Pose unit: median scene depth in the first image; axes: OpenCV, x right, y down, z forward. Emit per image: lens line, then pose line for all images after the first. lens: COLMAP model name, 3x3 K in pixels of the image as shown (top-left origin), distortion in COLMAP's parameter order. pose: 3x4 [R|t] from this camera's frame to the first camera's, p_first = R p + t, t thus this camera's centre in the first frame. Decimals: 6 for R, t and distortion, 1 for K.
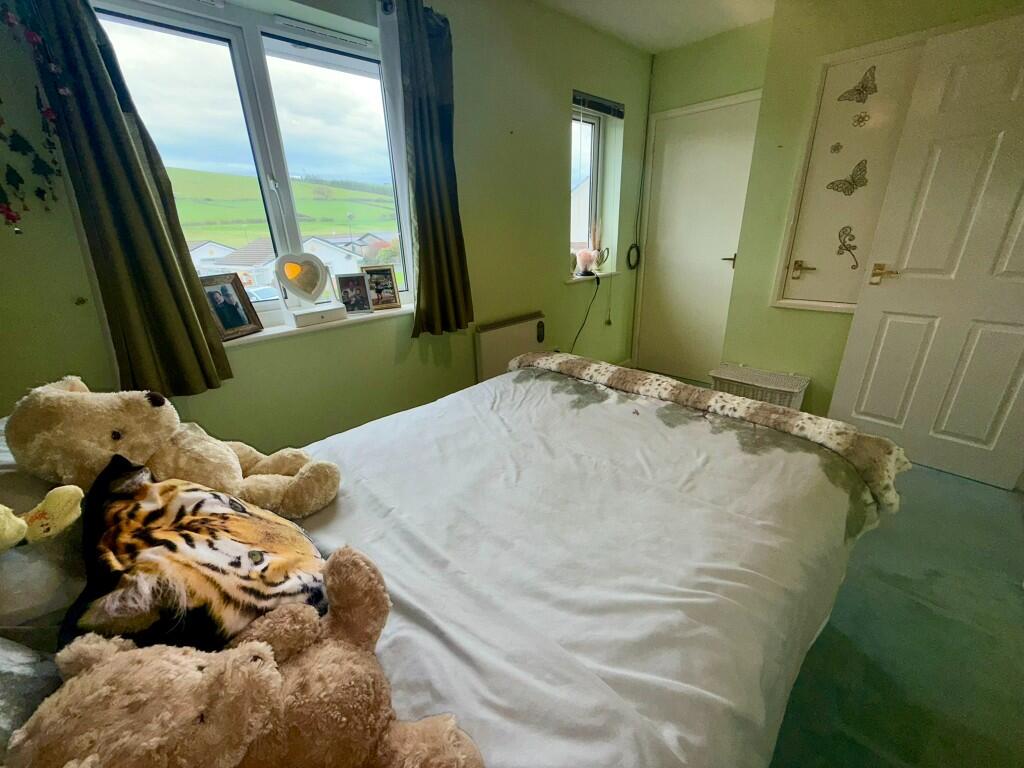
lens RADIAL K [[408.4, 0, 510.5], [0, 408.4, 382.8], [0, 0, 1]] dist [-0.000238, -0.000170]
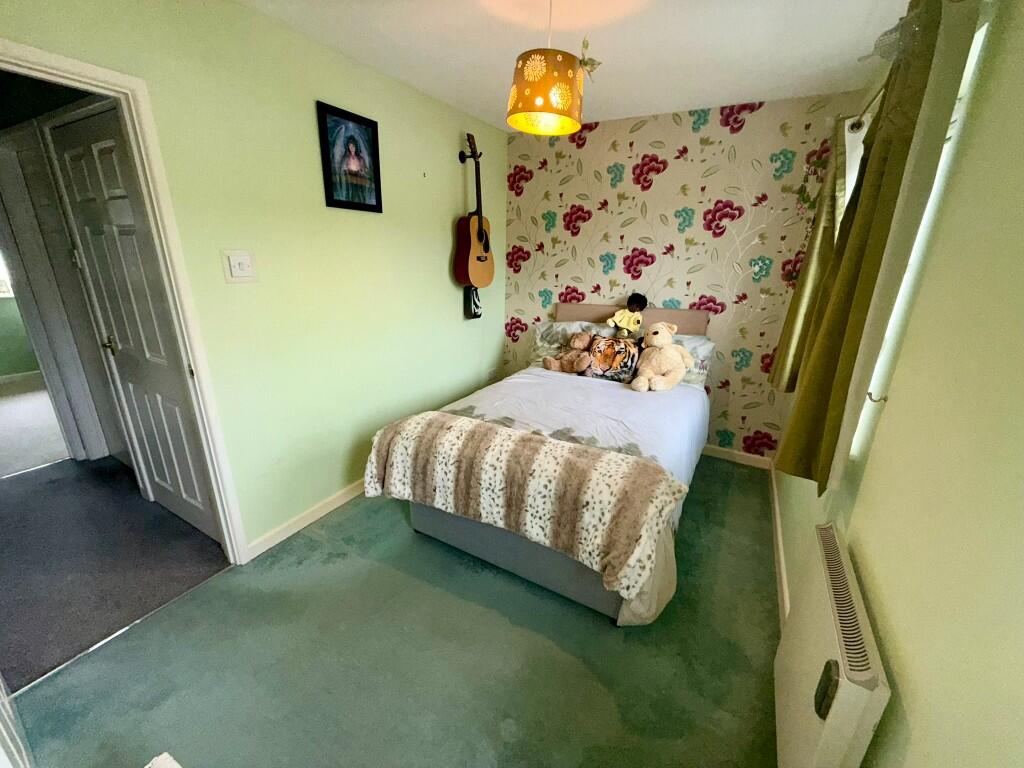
lens RADIAL K [[408.4, 0, 513.1], [0, 408.4, 383.4], [0, 0, 1]] dist [-0.000238, -0.000170]
pose [[-0.959747, 0.099189, -0.262768, 0.887975], [-0.090003, 0.777615, 0.622265, -1.168216], [0.266054, 0.620867, -0.737387, 2.408345]]
